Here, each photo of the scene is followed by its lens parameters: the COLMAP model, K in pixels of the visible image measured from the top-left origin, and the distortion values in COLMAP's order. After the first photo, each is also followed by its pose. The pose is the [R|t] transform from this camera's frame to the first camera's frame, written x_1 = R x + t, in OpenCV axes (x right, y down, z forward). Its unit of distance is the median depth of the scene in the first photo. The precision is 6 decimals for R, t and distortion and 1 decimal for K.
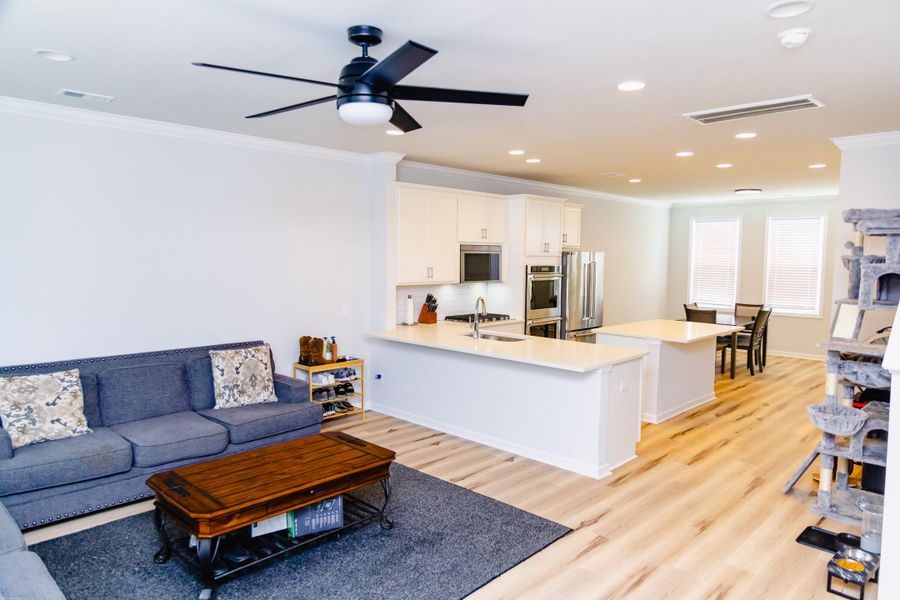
lens RADIAL K [[597.1, 0, 450.0], [0, 597.1, 300.0], [0, 0, 1]] dist [0.000063, -0.000645]
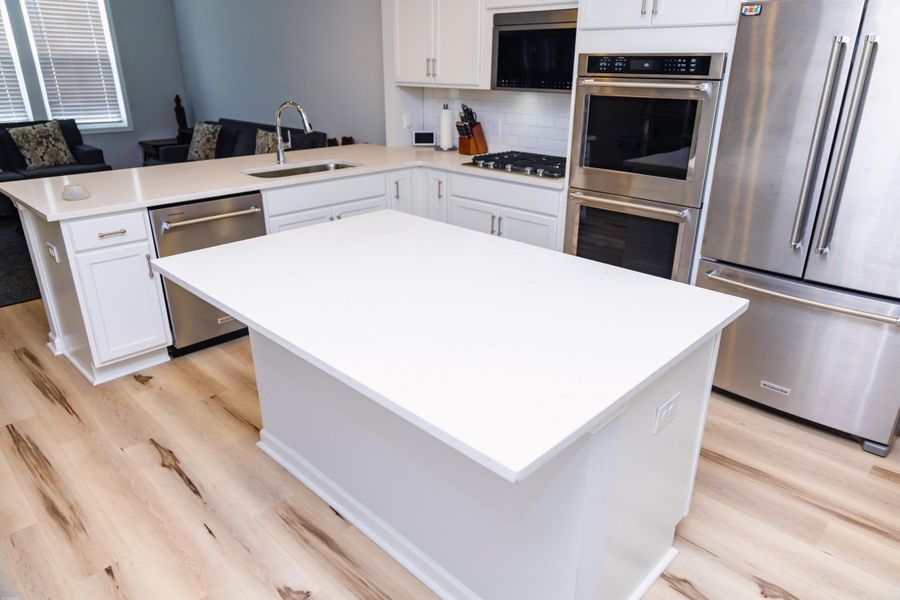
lens RADIAL K [[597.1, 0, 450.0], [0, 597.1, 300.0], [0, 0, 1]] dist [0.000063, -0.000645]
pose [[-0.008780, 0.361629, -0.932281, 0.867181], [-0.079428, 0.929119, 0.361151, -0.063148], [0.996802, 0.077220, 0.020566, 1.382827]]
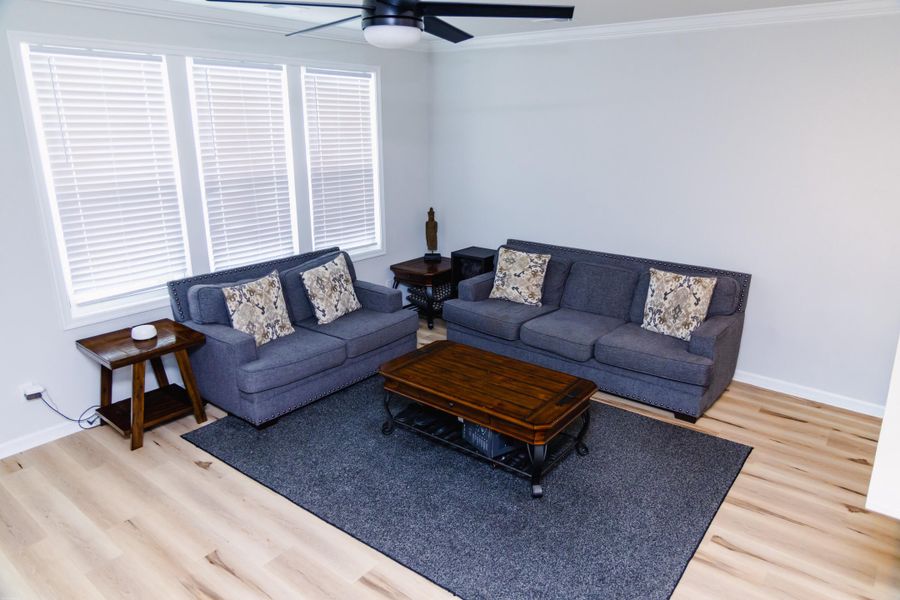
lens RADIAL K [[597.1, 0, 450.0], [0, 597.1, 300.0], [0, 0, 1]] dist [0.000063, -0.000645]
pose [[0.097346, 0.281090, -0.954731, 0.492671], [-0.075353, 0.958616, 0.274551, -0.104056], [0.992394, 0.045215, 0.114499, 0.564502]]
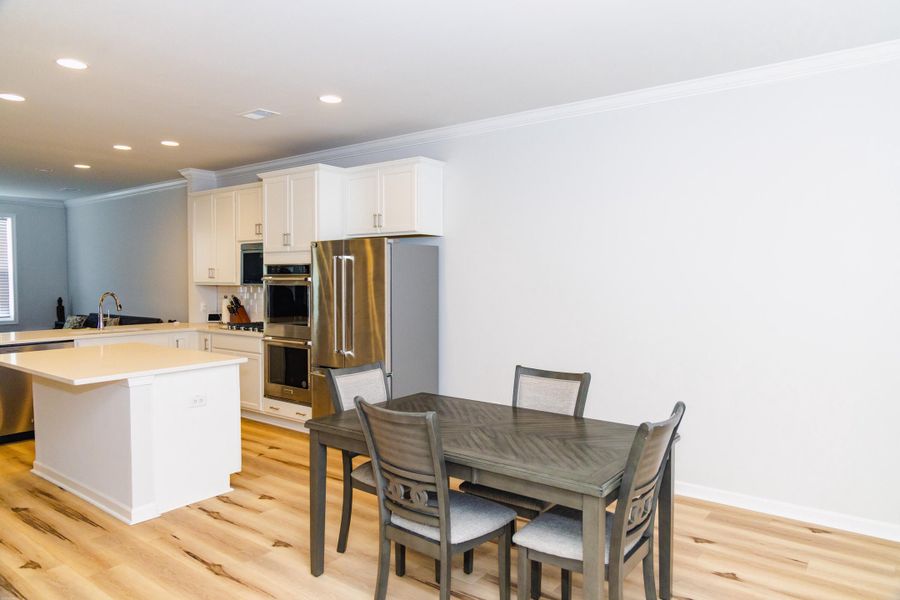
lens RADIAL K [[583.4, 0, 450.0], [0, 583.4, 300.0], [0, 0, 1]] dist [-0.001735, -0.000520]
pose [[0.126437, 0.029394, -0.991539, 1.368872], [-0.071640, 0.997221, 0.020427, -0.067872], [0.989384, 0.068451, 0.128191, 1.726885]]
